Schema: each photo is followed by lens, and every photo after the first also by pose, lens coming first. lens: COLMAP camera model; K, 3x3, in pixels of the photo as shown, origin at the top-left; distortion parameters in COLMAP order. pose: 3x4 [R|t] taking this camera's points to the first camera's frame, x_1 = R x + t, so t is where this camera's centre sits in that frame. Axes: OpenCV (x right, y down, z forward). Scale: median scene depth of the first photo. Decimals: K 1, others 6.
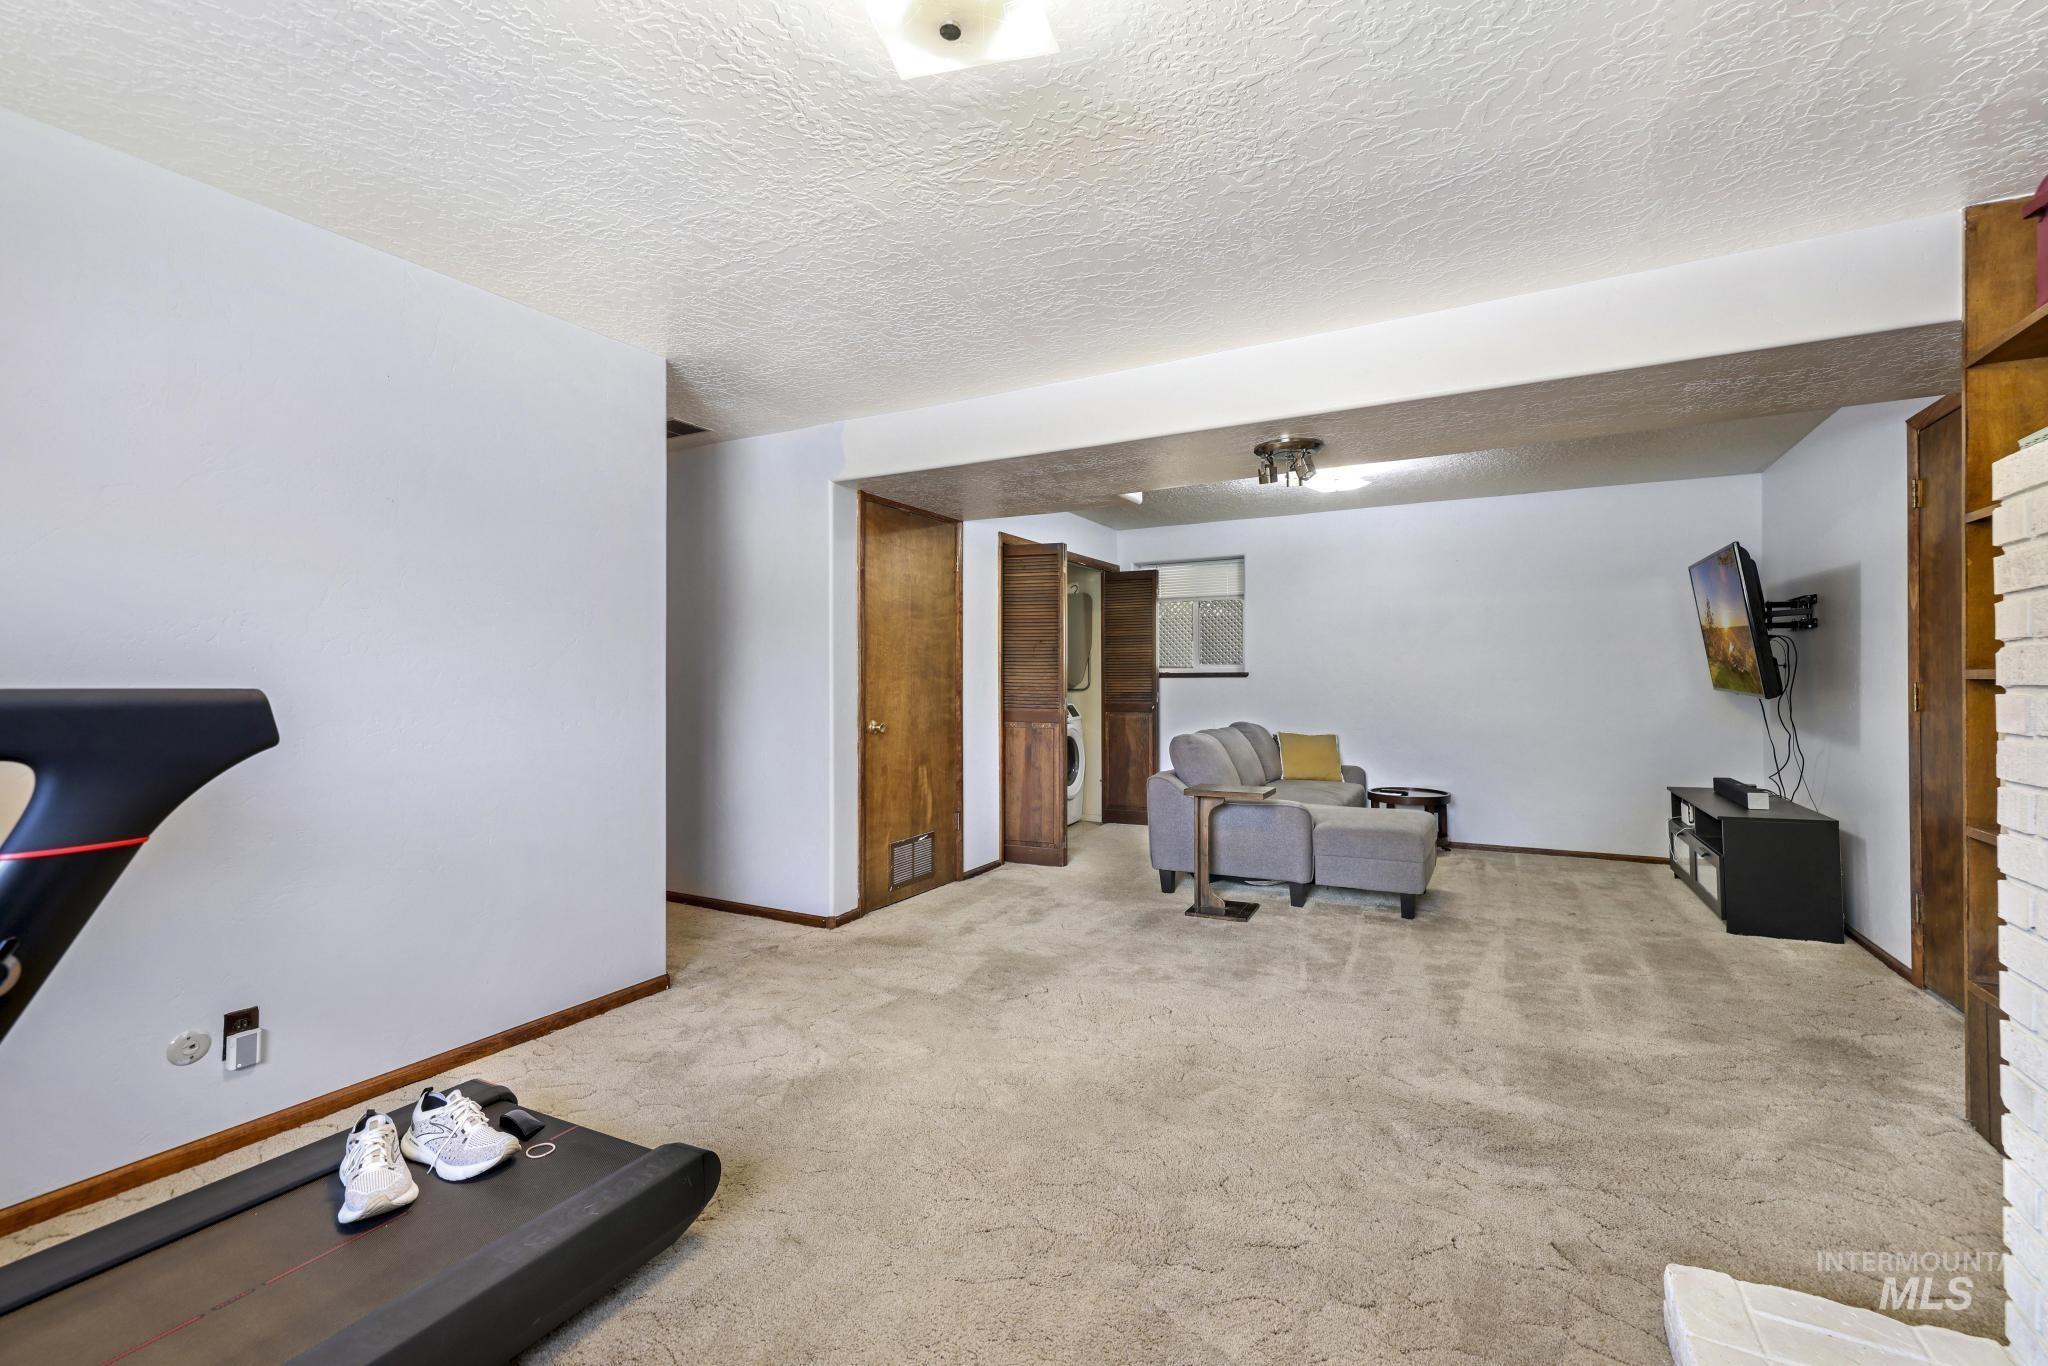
lens RADIAL K [[884.5, 0, 1020.5], [0, 884.5, 678.4], [0, 0, 1]] dist [0.010577, -0.000009]
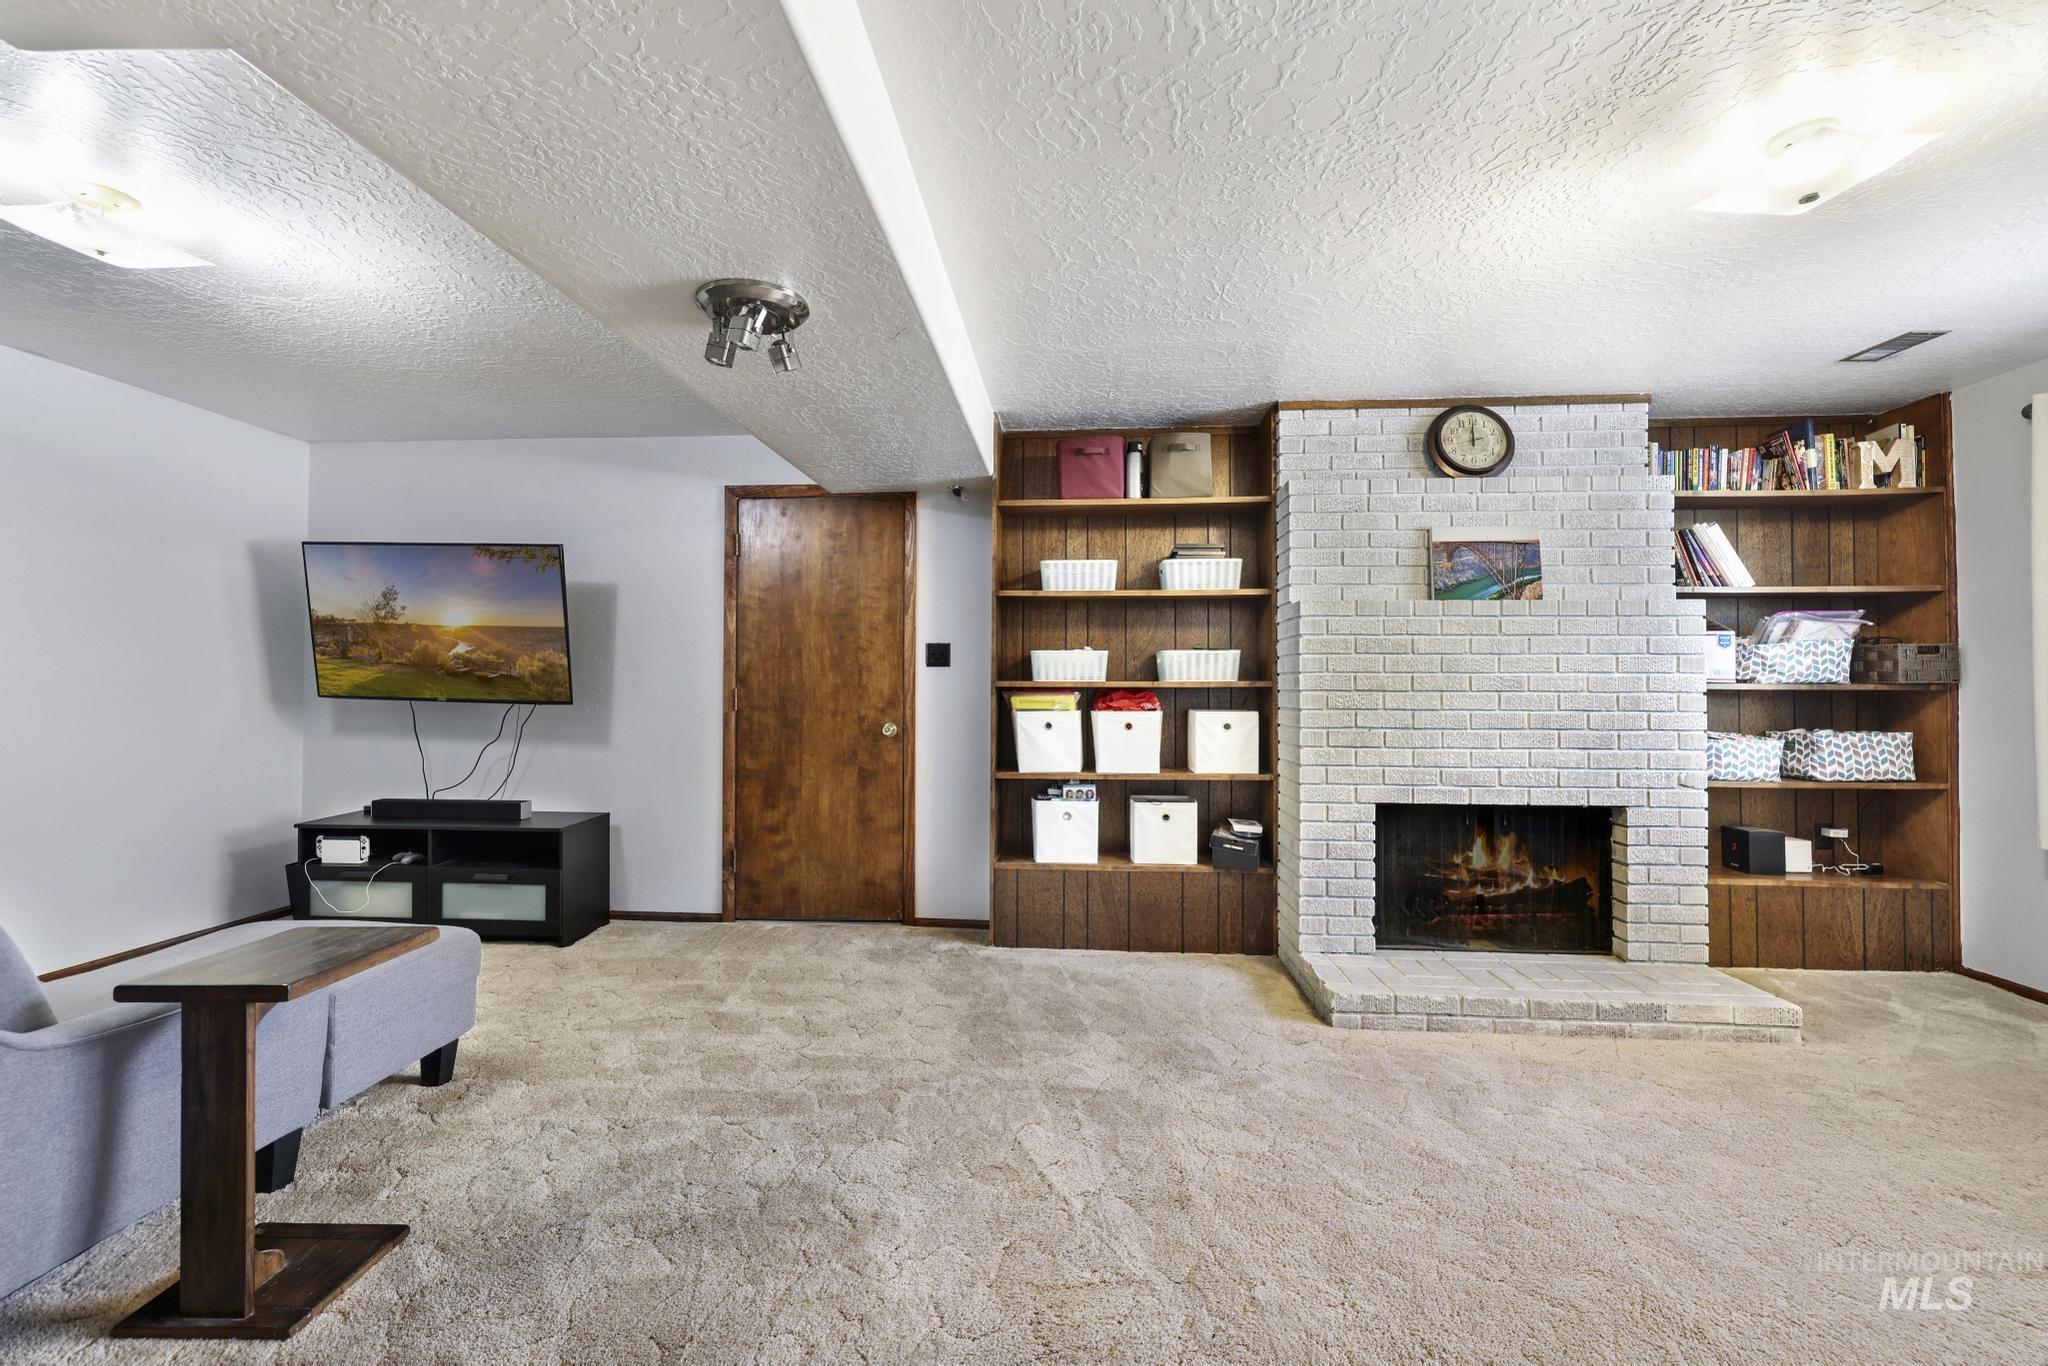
lens RADIAL K [[884.5, 0, 1029.6], [0, 884.5, 673.8], [0, 0, 1]] dist [0.010577, -0.000009]
pose [[-0.399139, 0.016102, 0.916749, -0.350371], [-0.000467, 0.999842, -0.017765, 0.008370], [-0.916890, -0.007519, -0.399068, 1.119726]]
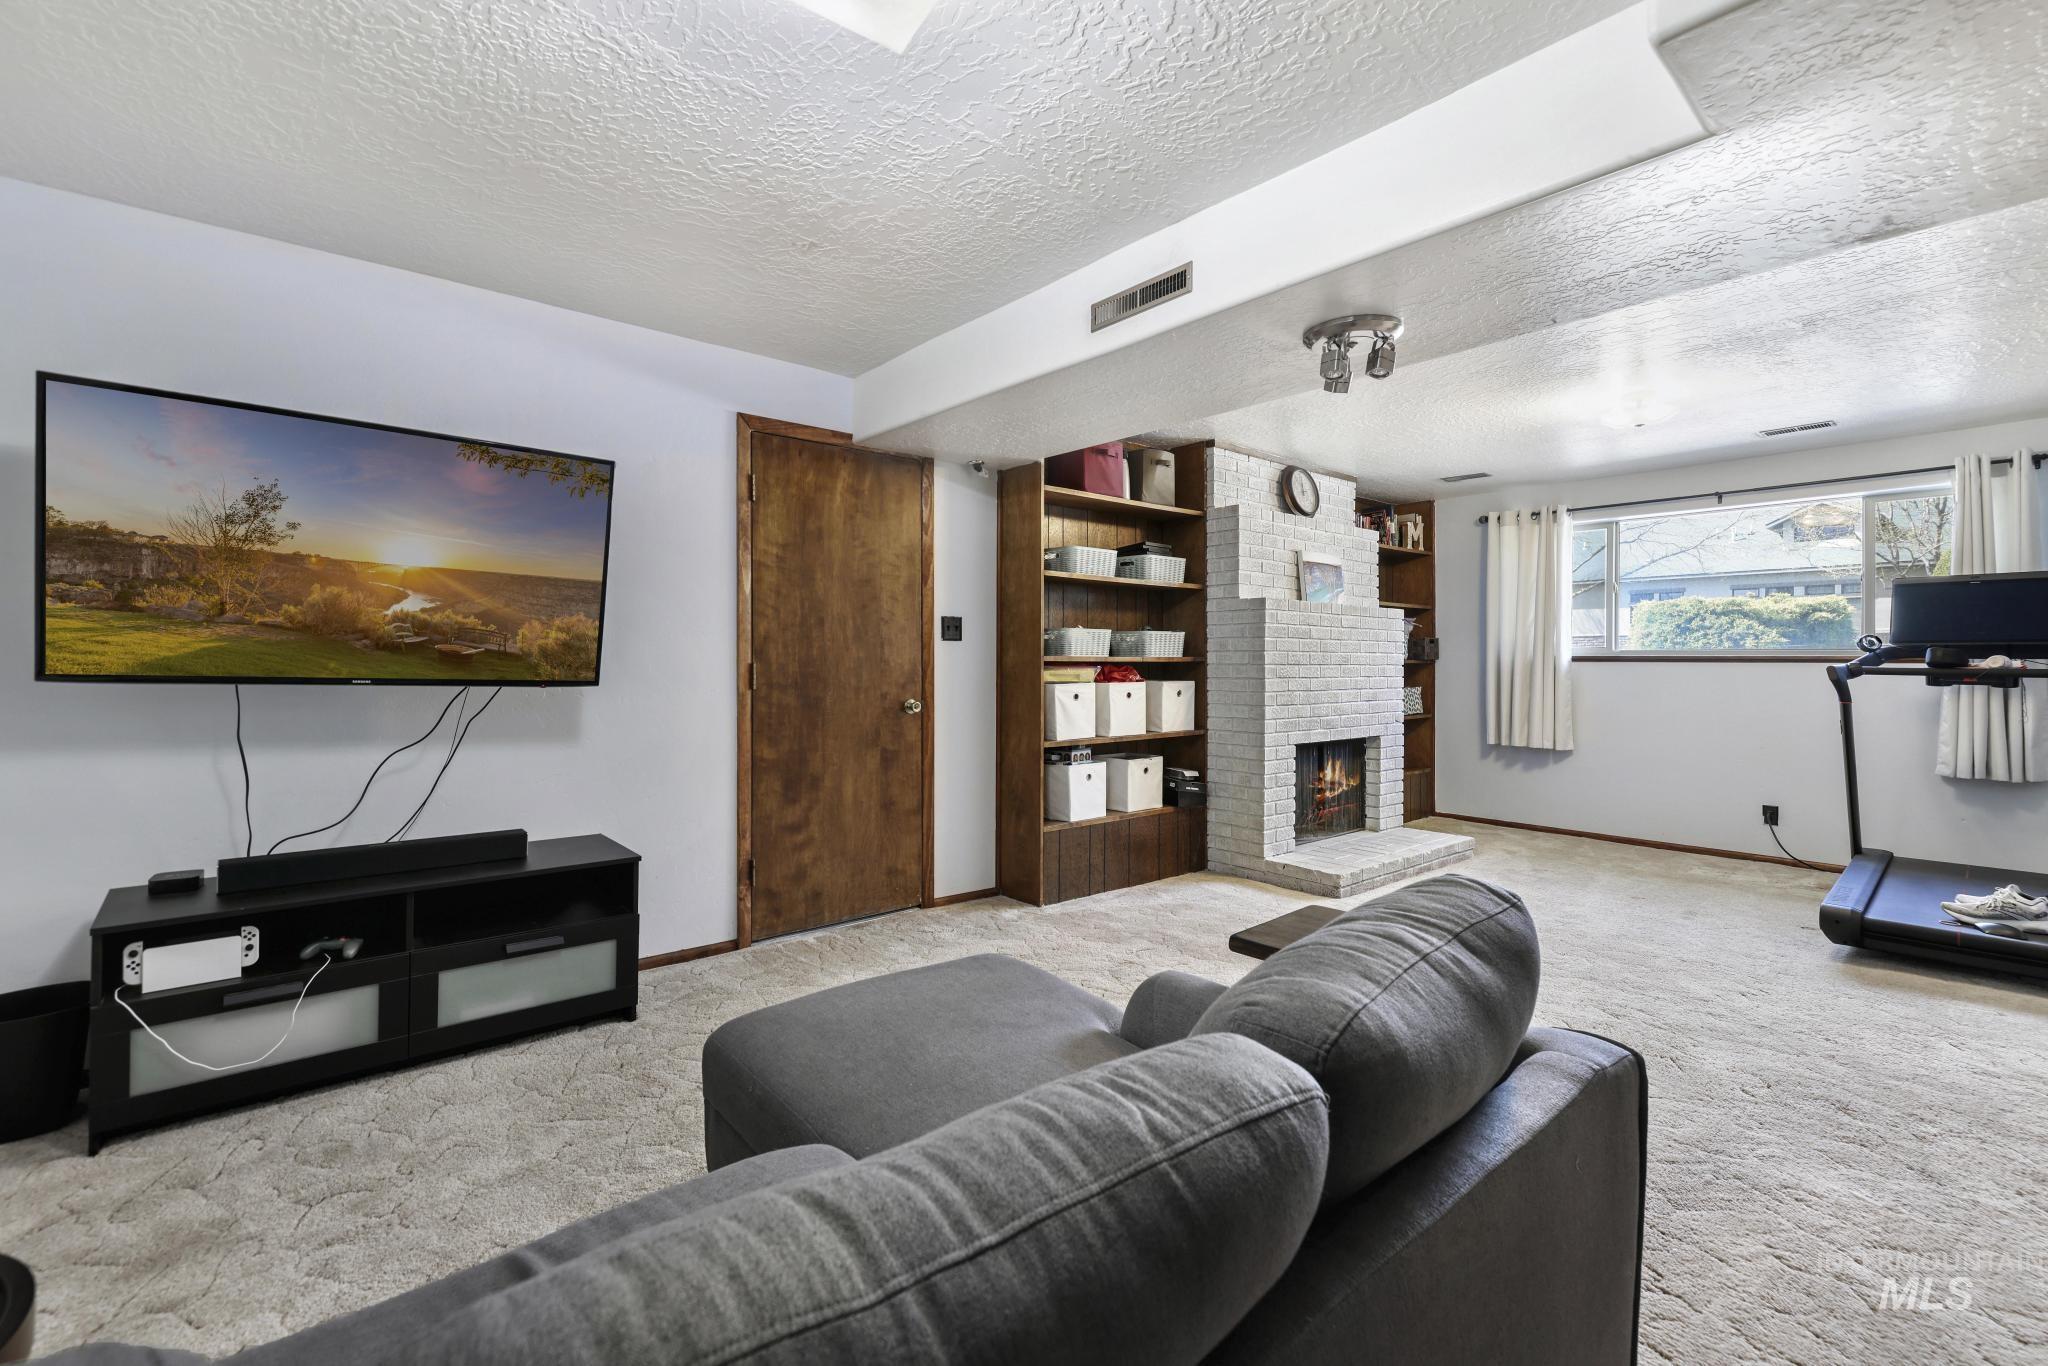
lens RADIAL K [[884.5, 0, 1019.2], [0, 884.5, 661.5], [0, 0, 1]] dist [0.010577, -0.000009]
pose [[-0.924296, -0.001241, 0.381675, 0.299393], [-0.000790, 0.999999, 0.001337, 0.003424], [-0.381676, 0.000934, -0.924296, 1.850211]]
